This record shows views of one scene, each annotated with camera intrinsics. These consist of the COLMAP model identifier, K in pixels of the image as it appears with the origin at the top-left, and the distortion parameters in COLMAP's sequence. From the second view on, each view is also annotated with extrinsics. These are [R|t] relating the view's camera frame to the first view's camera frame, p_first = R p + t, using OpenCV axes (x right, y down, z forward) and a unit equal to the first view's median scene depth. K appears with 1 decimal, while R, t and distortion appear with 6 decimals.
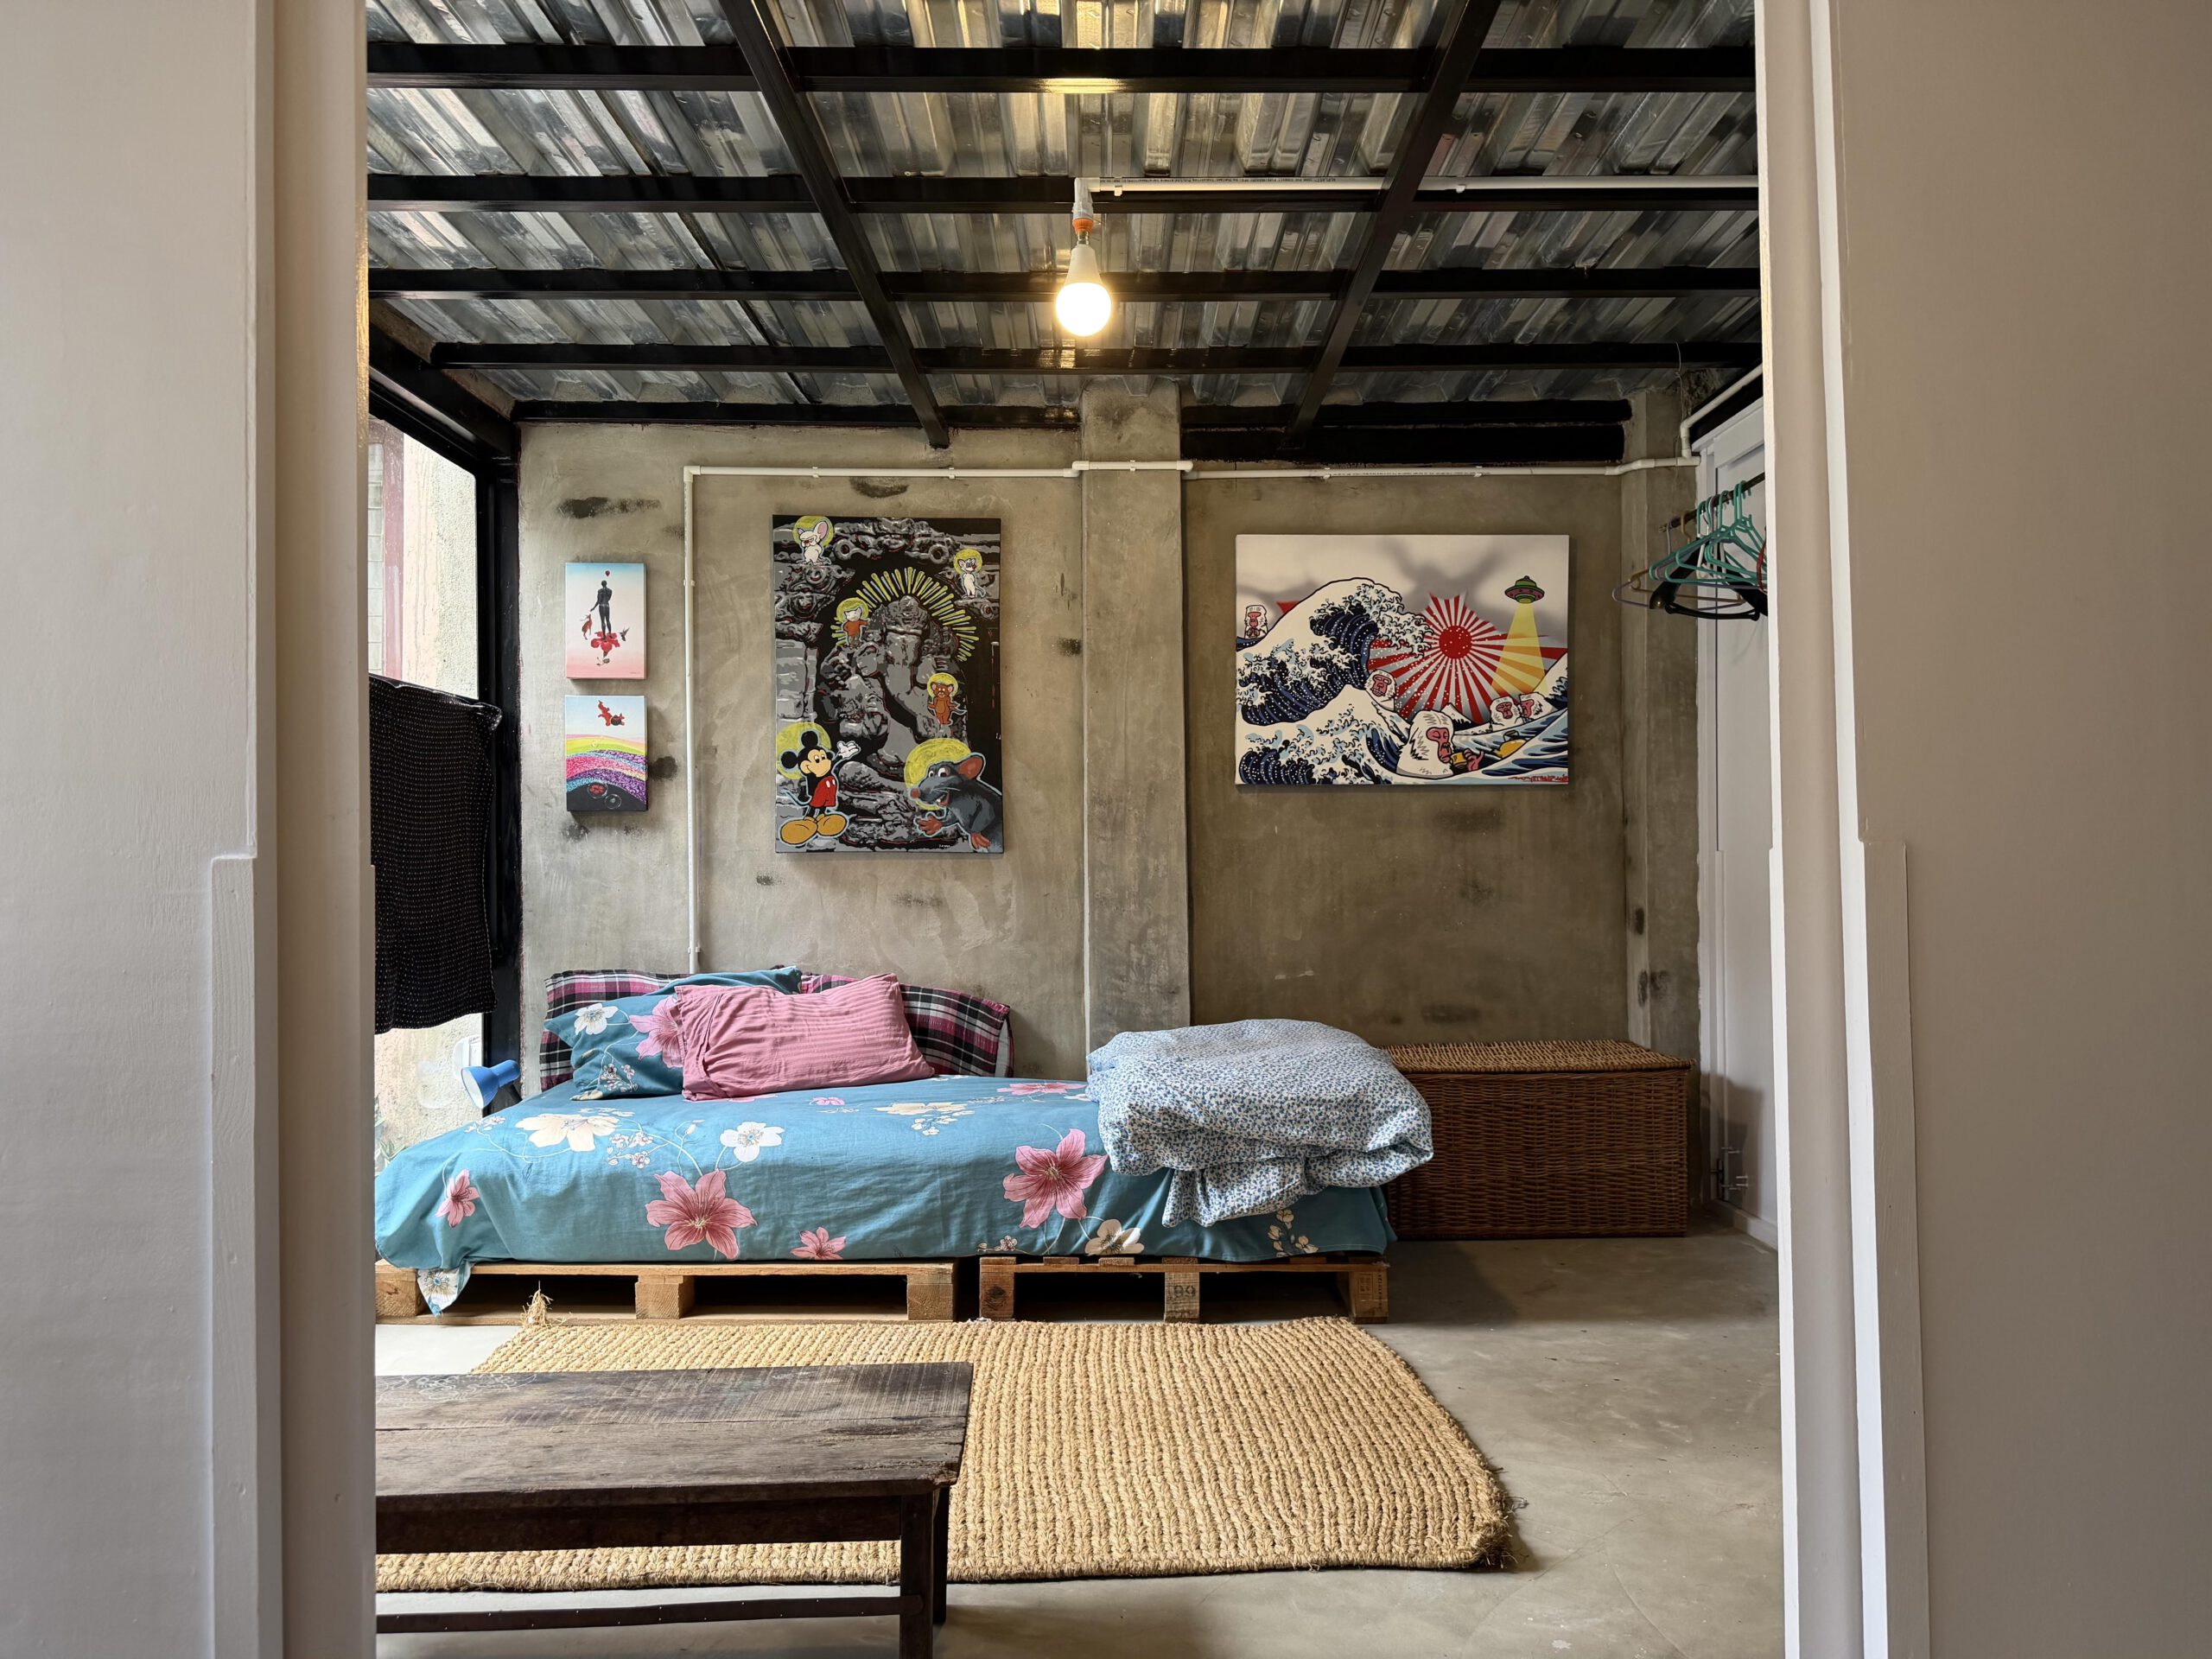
lens RADIAL K [[1568.7, 0, 1155.3], [0, 1568.7, 820.5], [0, 0, 1]] dist [0.191286, -0.380093]
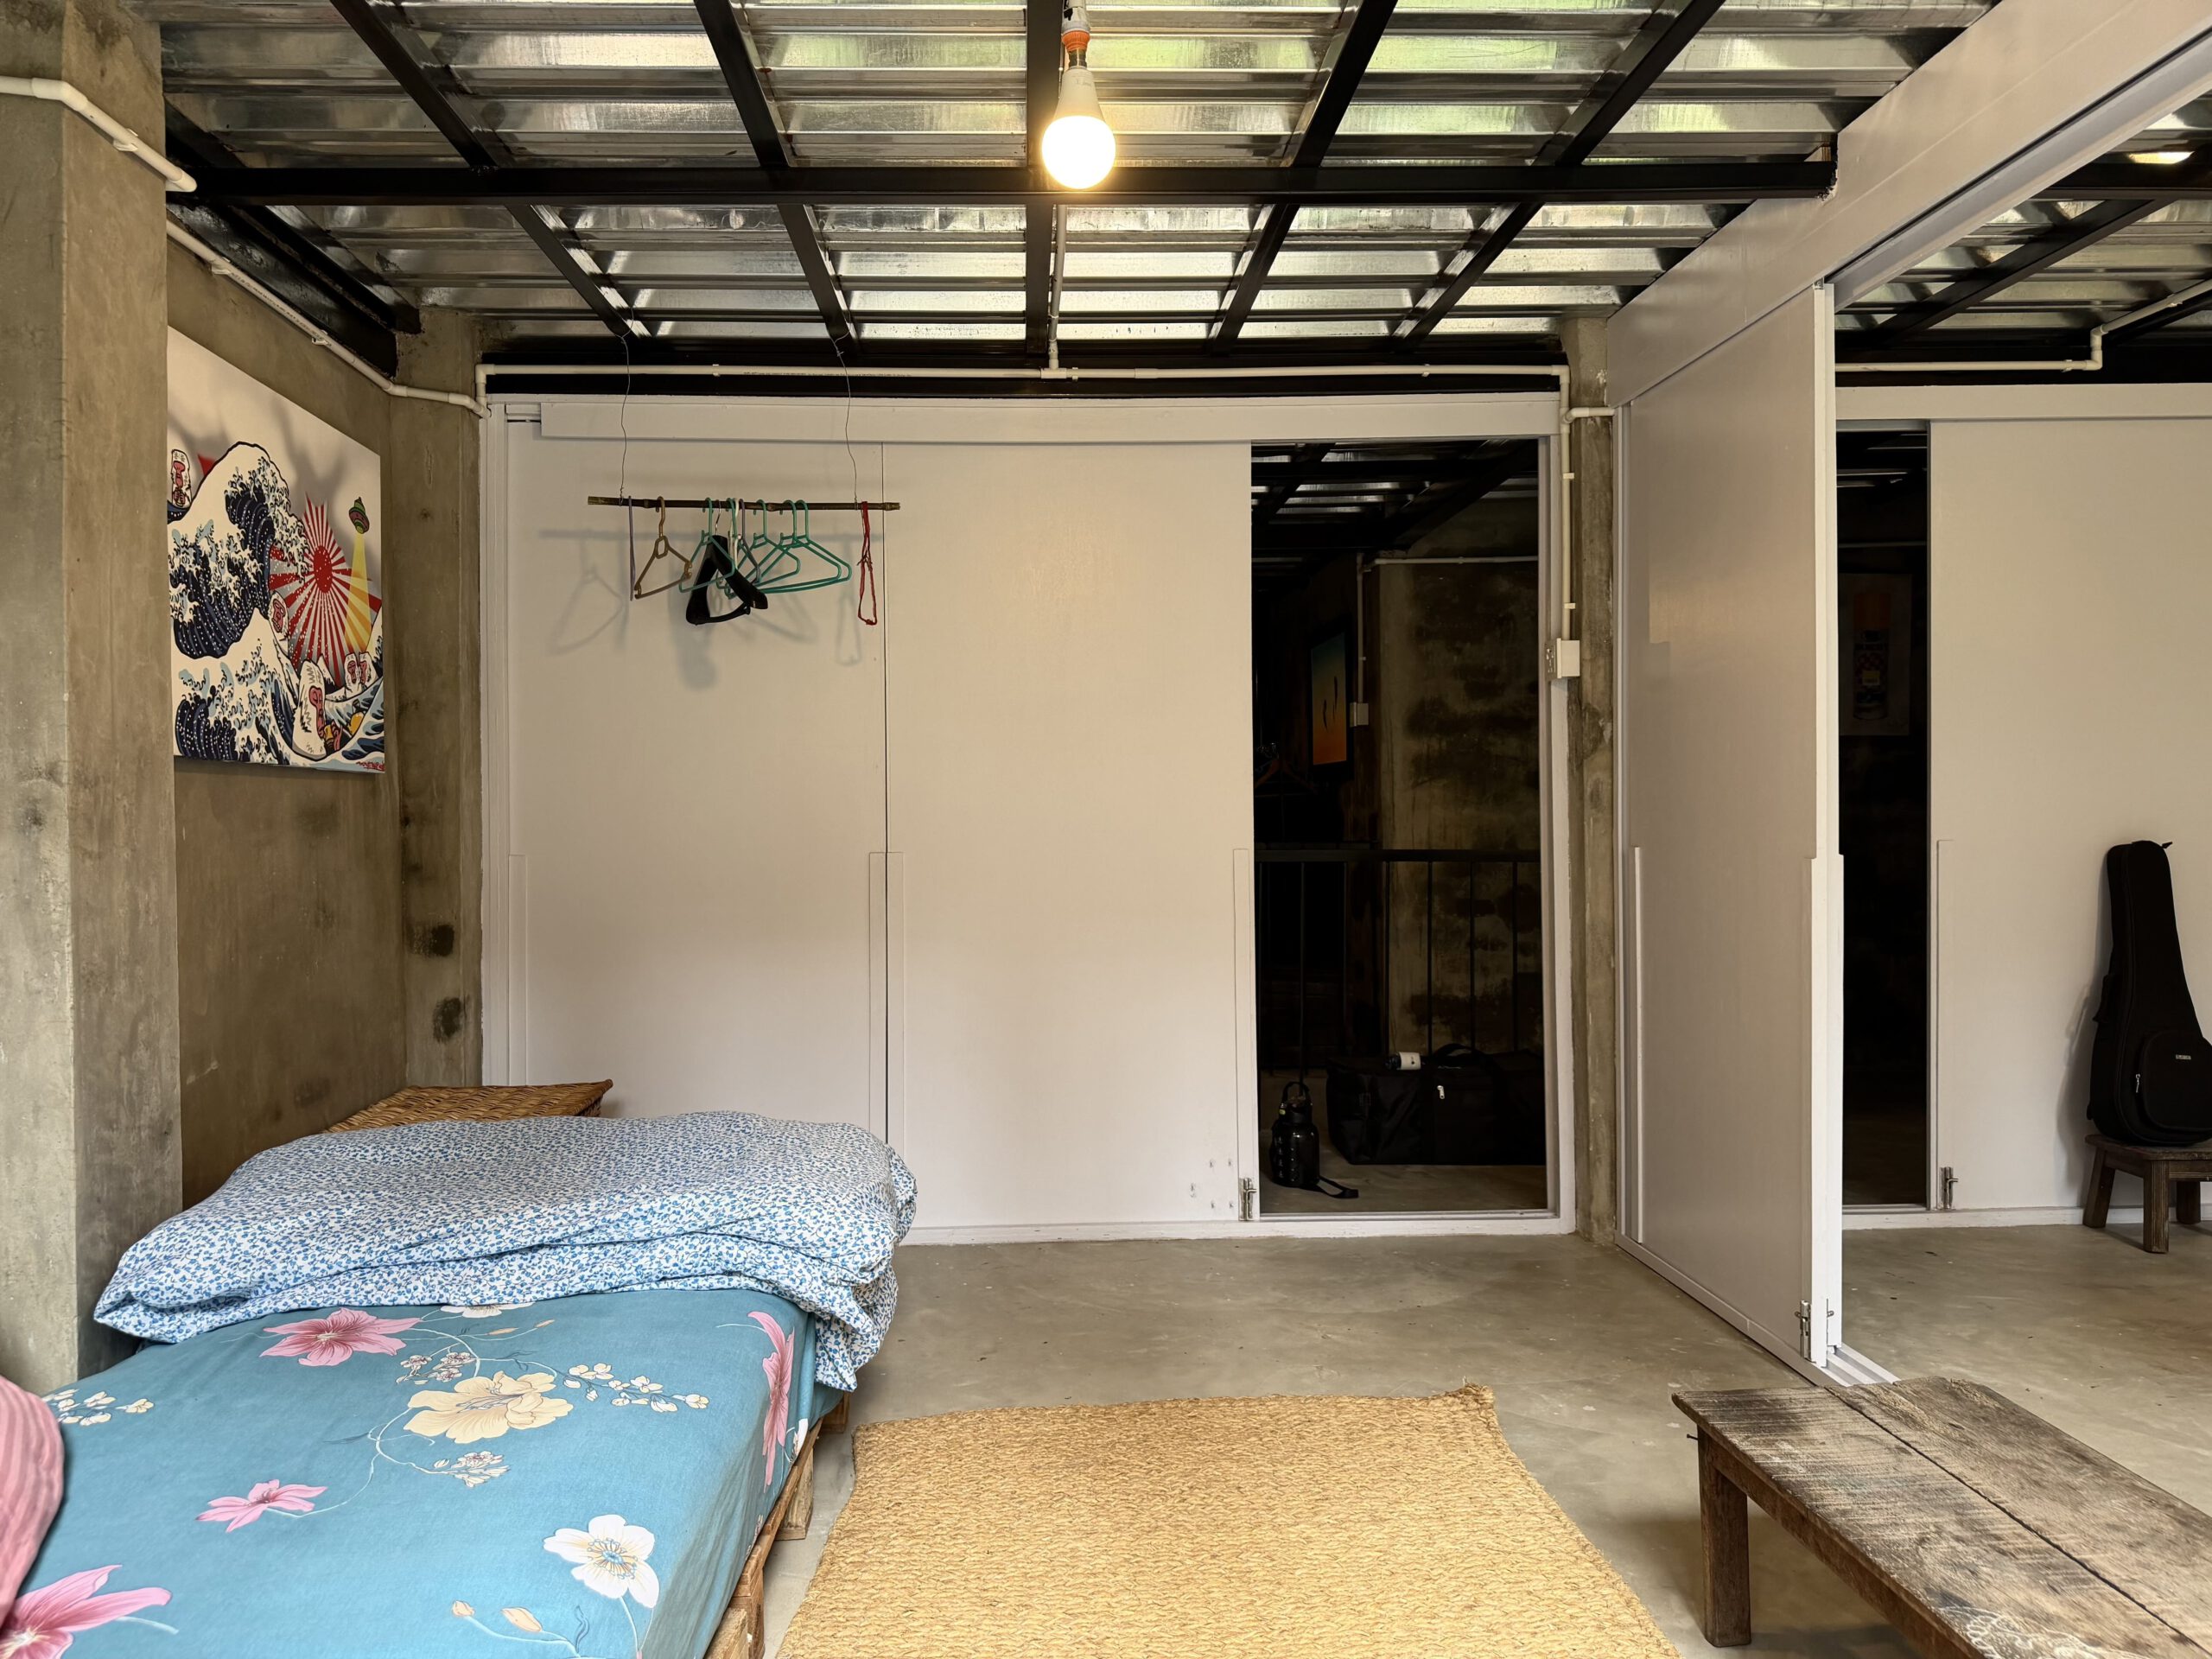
lens RADIAL K [[1530.5, 0, 1106.0], [0, 1530.5, 829.5], [0, 0, 1]] dist [0.046722, -0.056613]
pose [[-0.007616, -0.002184, 0.999969, -0.526710], [-0.015241, 0.999882, 0.002068, -0.002475], [-0.999855, -0.015225, -0.007648, 0.675128]]
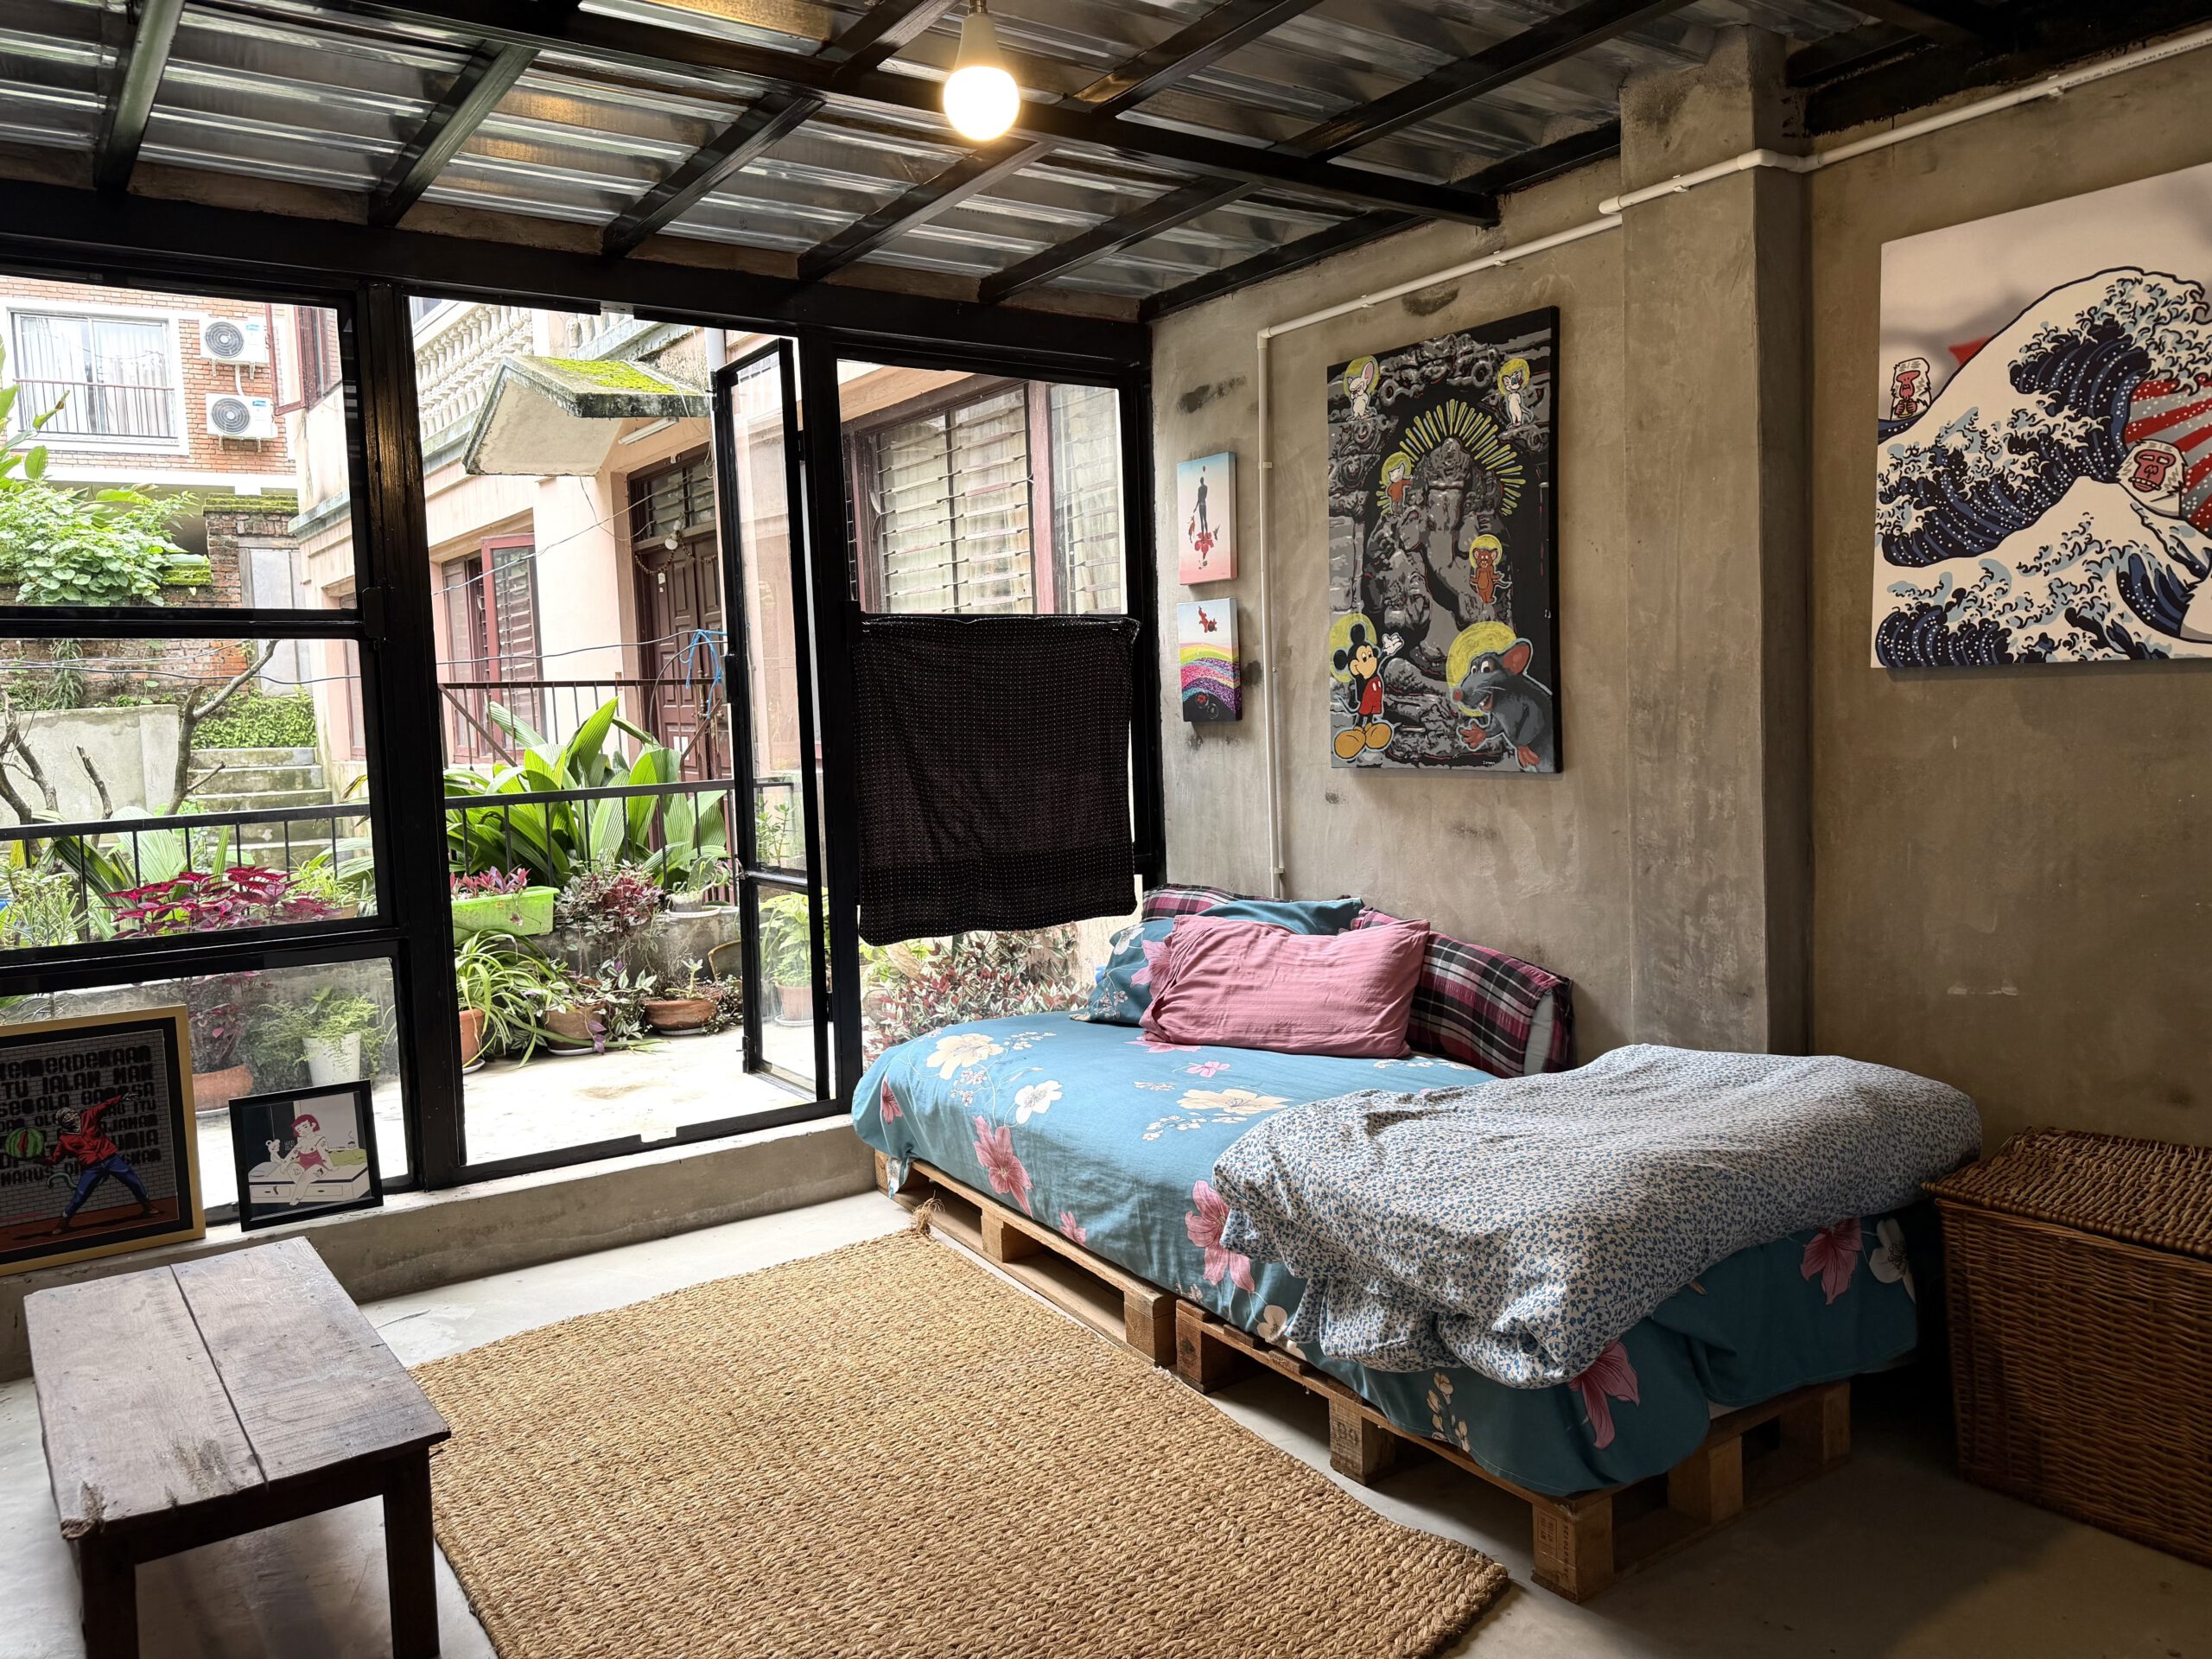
lens RADIAL K [[1567.2, 0, 1114.0], [0, 1567.2, 840.8], [0, 0, 1]] dist [0.045061, -0.068566]
pose [[0.545308, 0.062999, -0.835865, 0.412909], [0.049558, 0.993005, 0.107173, -0.037695], [0.836770, -0.099866, 0.538371, 0.430108]]
